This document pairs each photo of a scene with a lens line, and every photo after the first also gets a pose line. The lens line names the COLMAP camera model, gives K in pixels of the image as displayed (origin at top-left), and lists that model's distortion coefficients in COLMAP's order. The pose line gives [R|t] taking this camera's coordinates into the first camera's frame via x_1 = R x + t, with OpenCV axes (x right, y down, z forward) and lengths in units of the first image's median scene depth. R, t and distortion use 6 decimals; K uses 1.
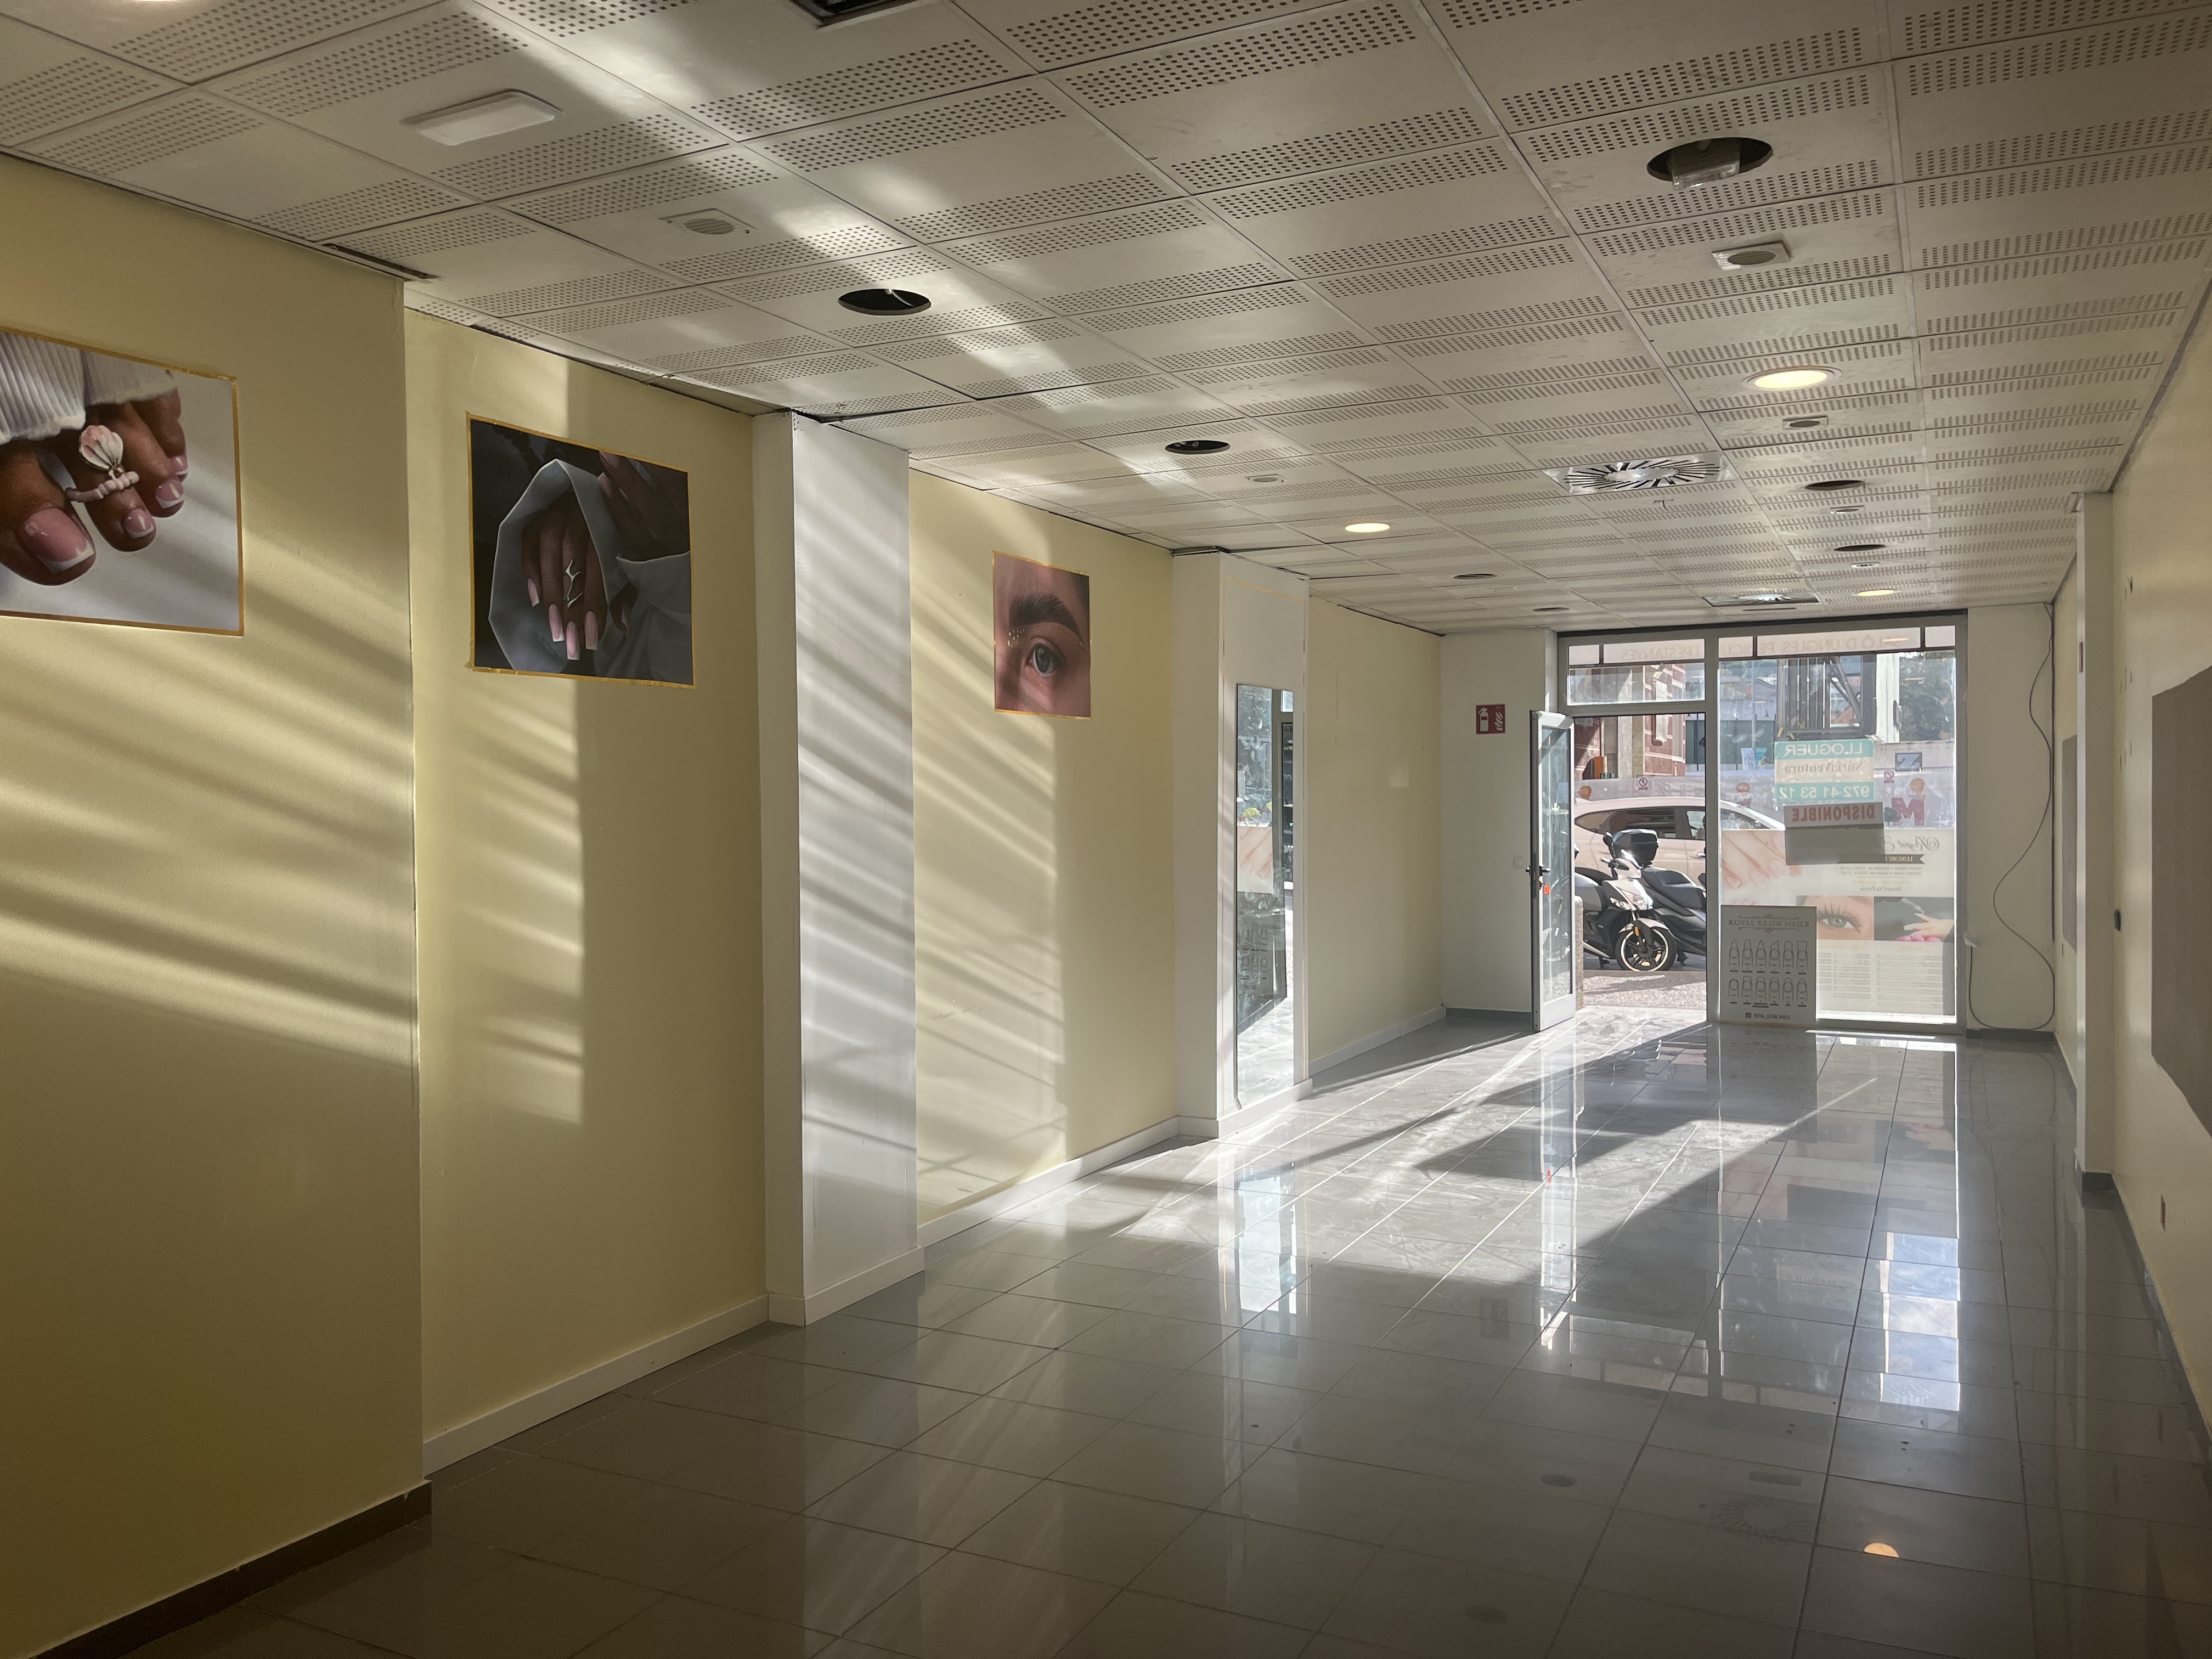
lens RADIAL K [[1667.0, 0, 1105.0], [0, 1667.0, 832.2], [0, 0, 1]] dist [0.025140, -0.002464]
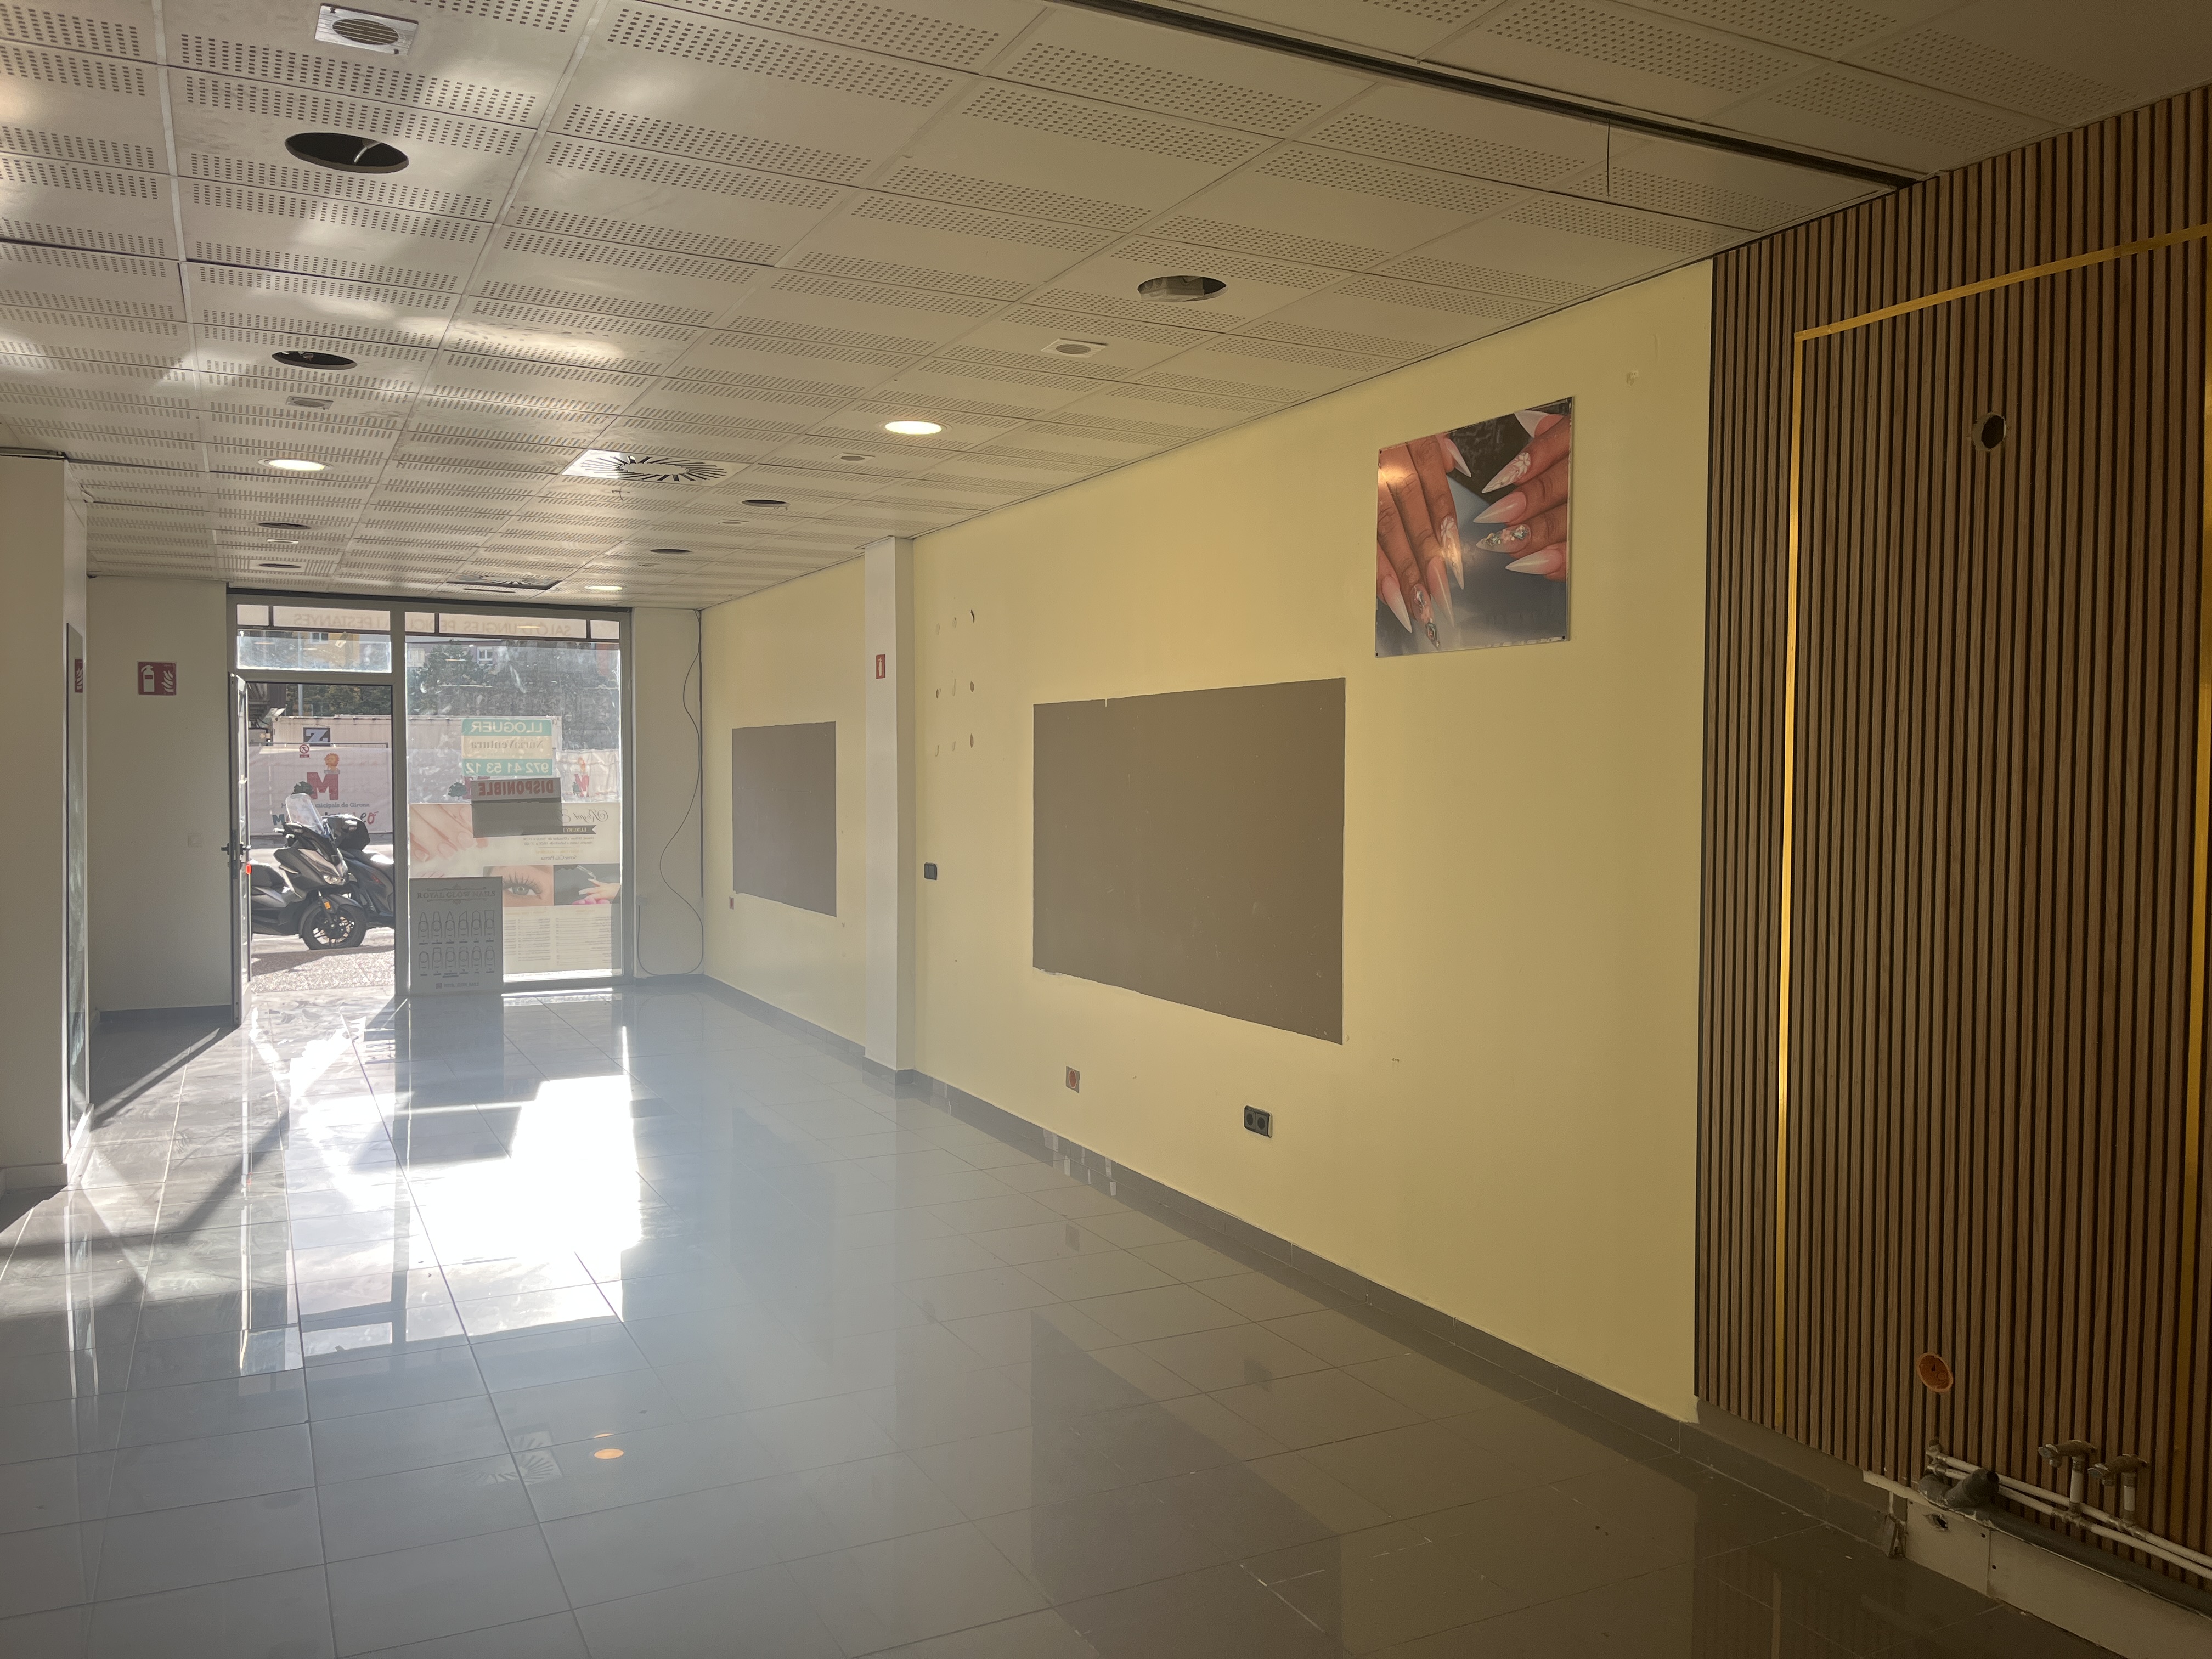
lens RADIAL K [[1667.0, 0, 1103.3], [0, 1667.0, 816.4], [0, 0, 1]] dist [0.025140, -0.002464]
pose [[0.584892, -0.007736, 0.811074, -0.213155], [0.003235, 0.999969, 0.007205, 0.000390], [-0.811105, -0.001590, 0.584899, 0.081611]]
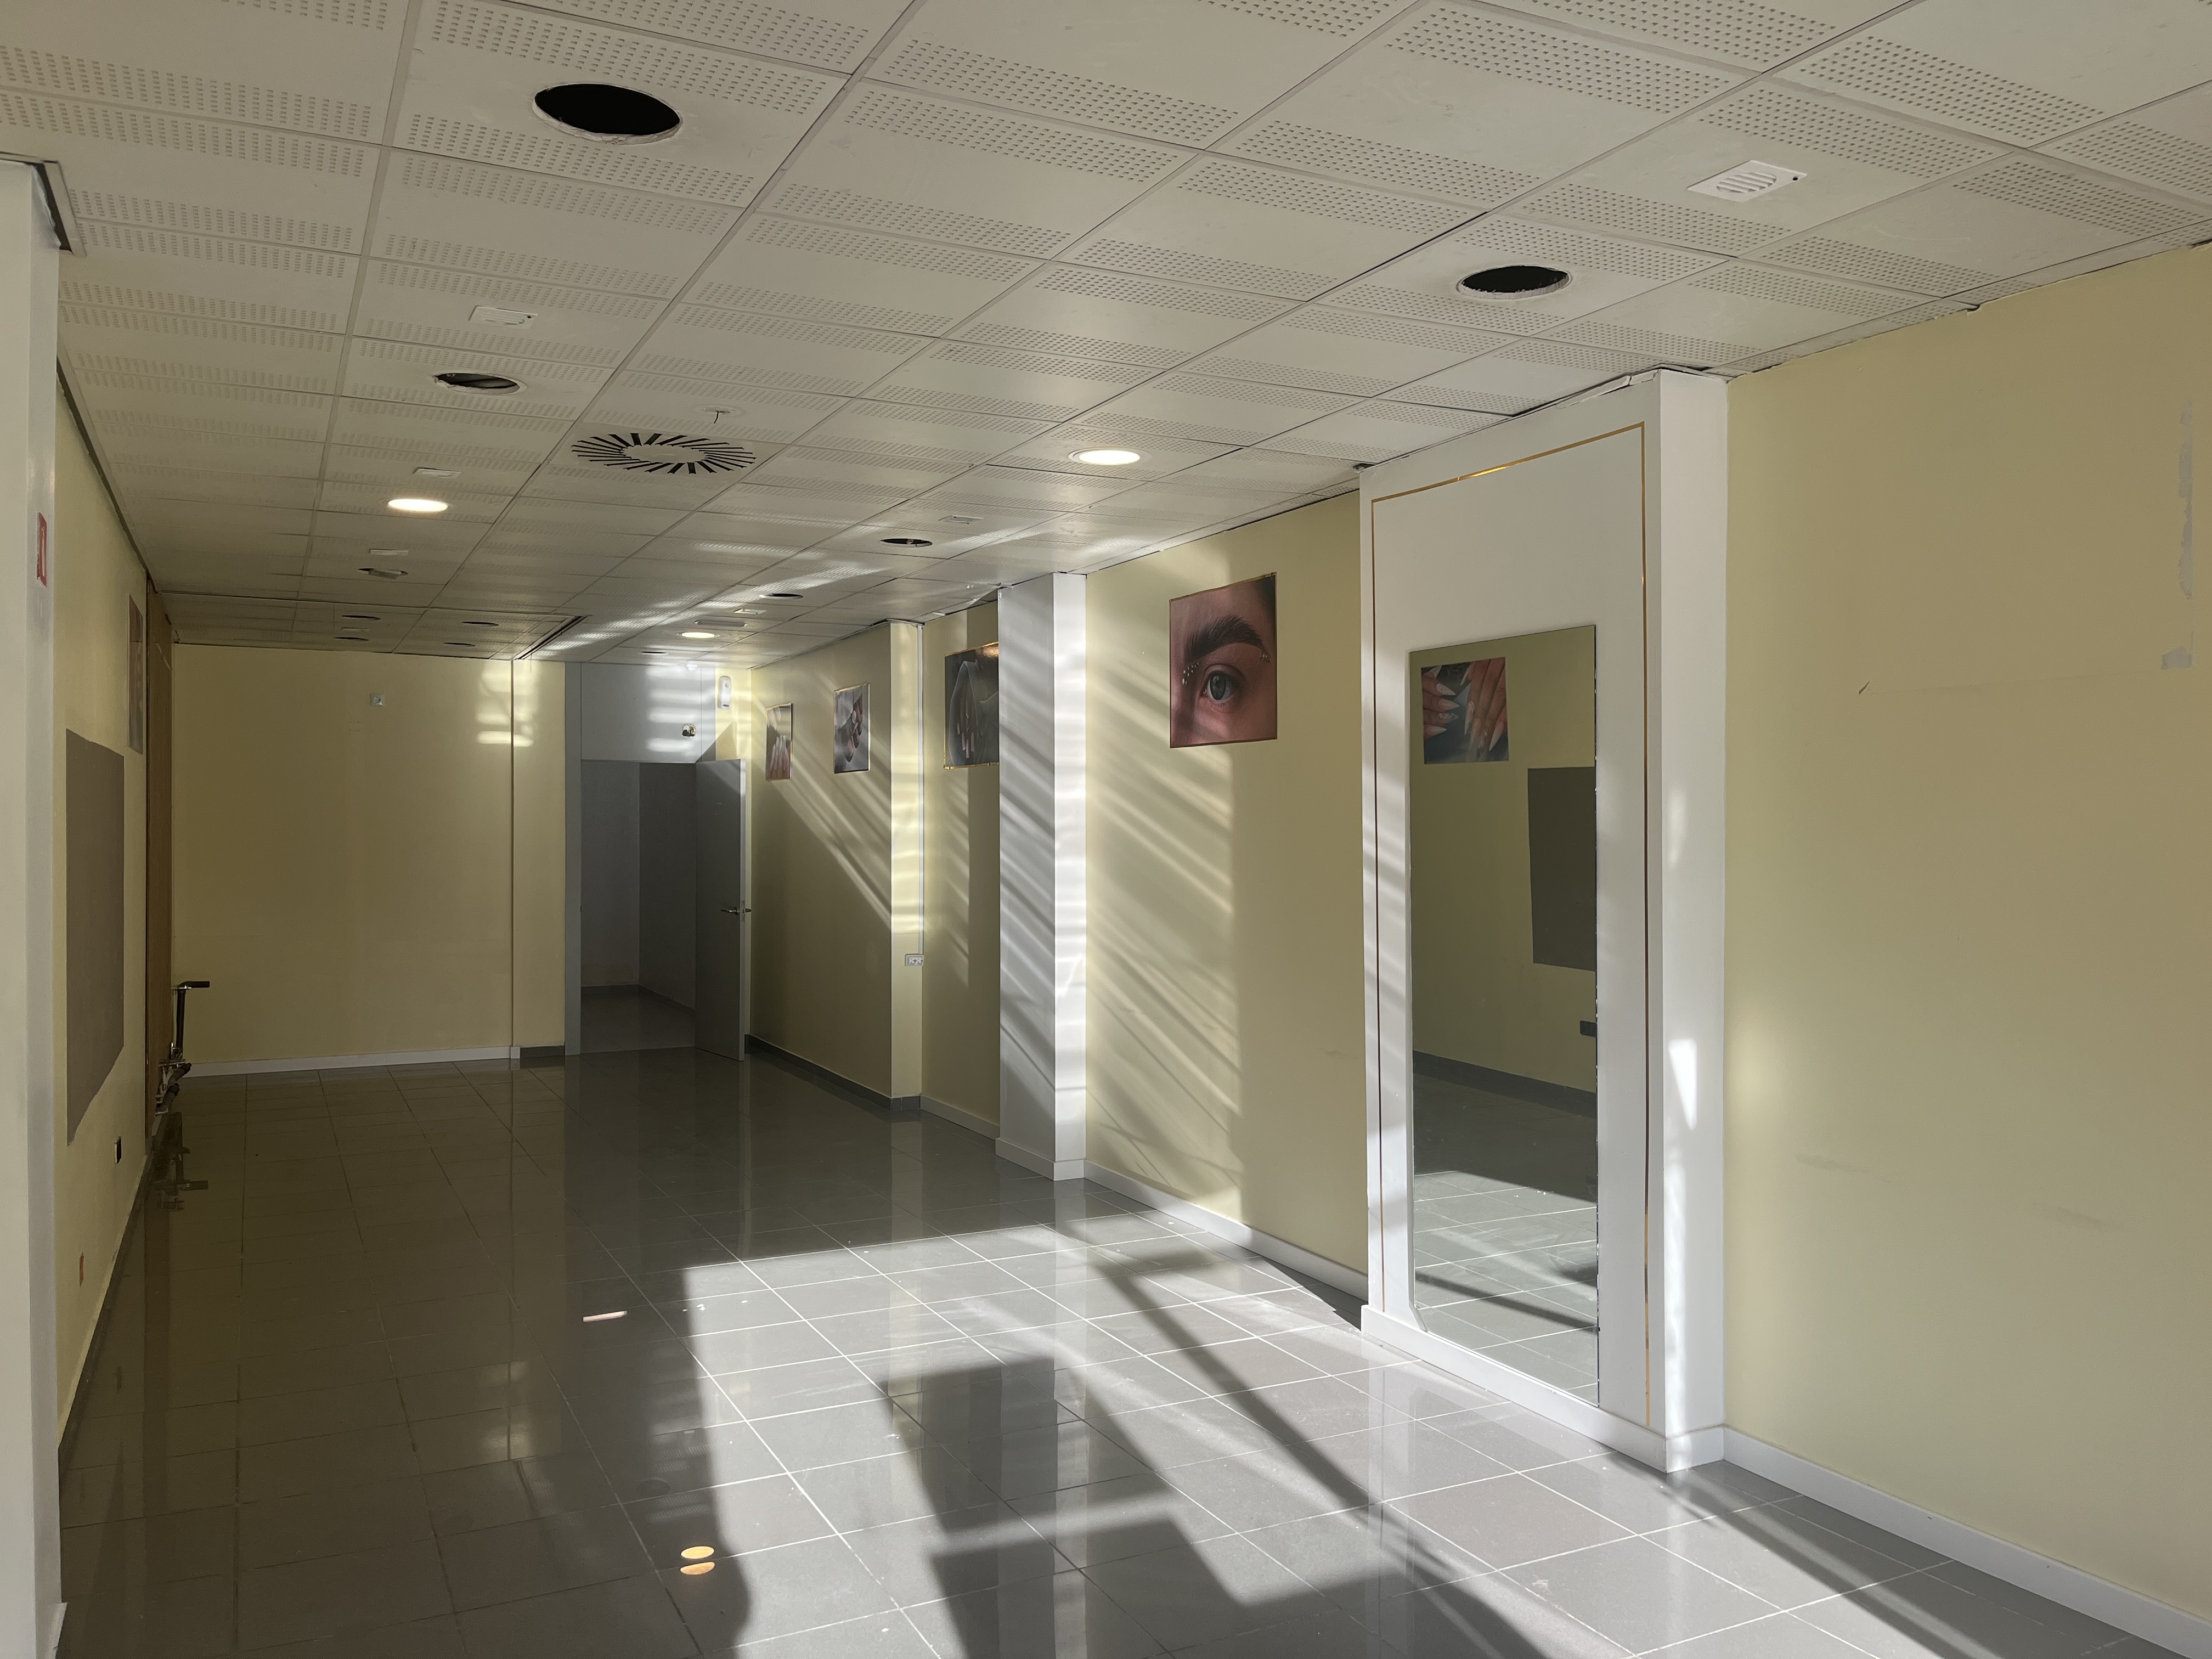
lens RADIAL K [[1667.0, 0, 1108.6], [0, 1667.0, 830.3], [0, 0, 1]] dist [0.025140, -0.002464]
pose [[-0.598213, 0.019106, -0.801110, 0.425468], [-0.004146, 0.999629, 0.026937, -0.024976], [0.801327, 0.019436, -0.597911, 0.835457]]
